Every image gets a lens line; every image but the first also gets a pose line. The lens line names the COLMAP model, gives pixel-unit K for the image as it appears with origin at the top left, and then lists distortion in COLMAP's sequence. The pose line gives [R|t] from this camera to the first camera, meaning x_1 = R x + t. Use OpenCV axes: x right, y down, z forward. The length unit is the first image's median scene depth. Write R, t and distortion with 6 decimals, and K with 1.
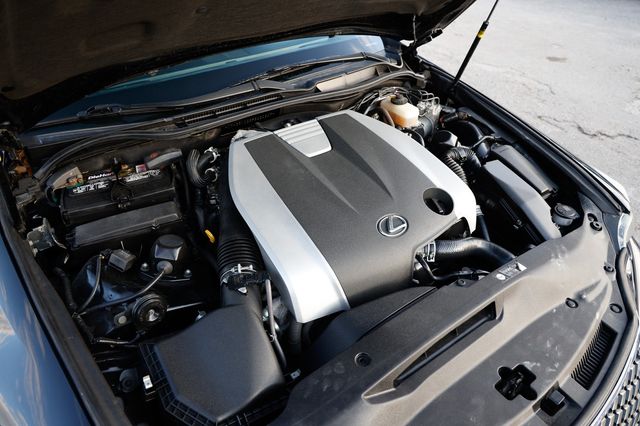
lens RADIAL K [[439.3, 0, 319.5], [0, 439.3, 213.6], [0, 0, 1]] dist [-0.094861, 0.060208]
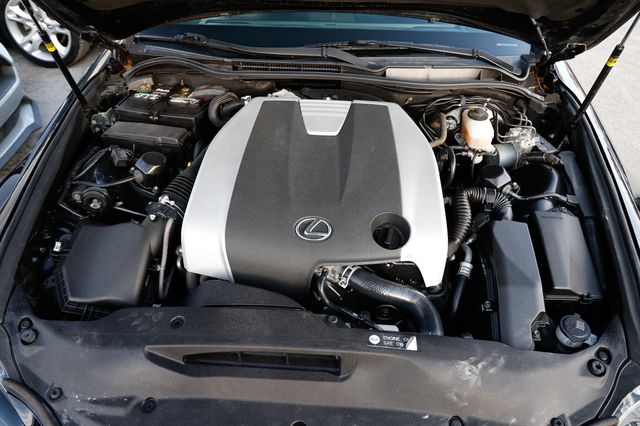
lens RADIAL K [[439.3, 0, 321.0], [0, 439.3, 211.9], [0, 0, 1]] dist [-0.094861, 0.060208]
pose [[0.786588, 0.413603, -0.458488, 0.505775], [-0.382254, 0.909301, 0.164483, -0.140570], [0.484934, 0.045879, 0.873347, 0.175373]]
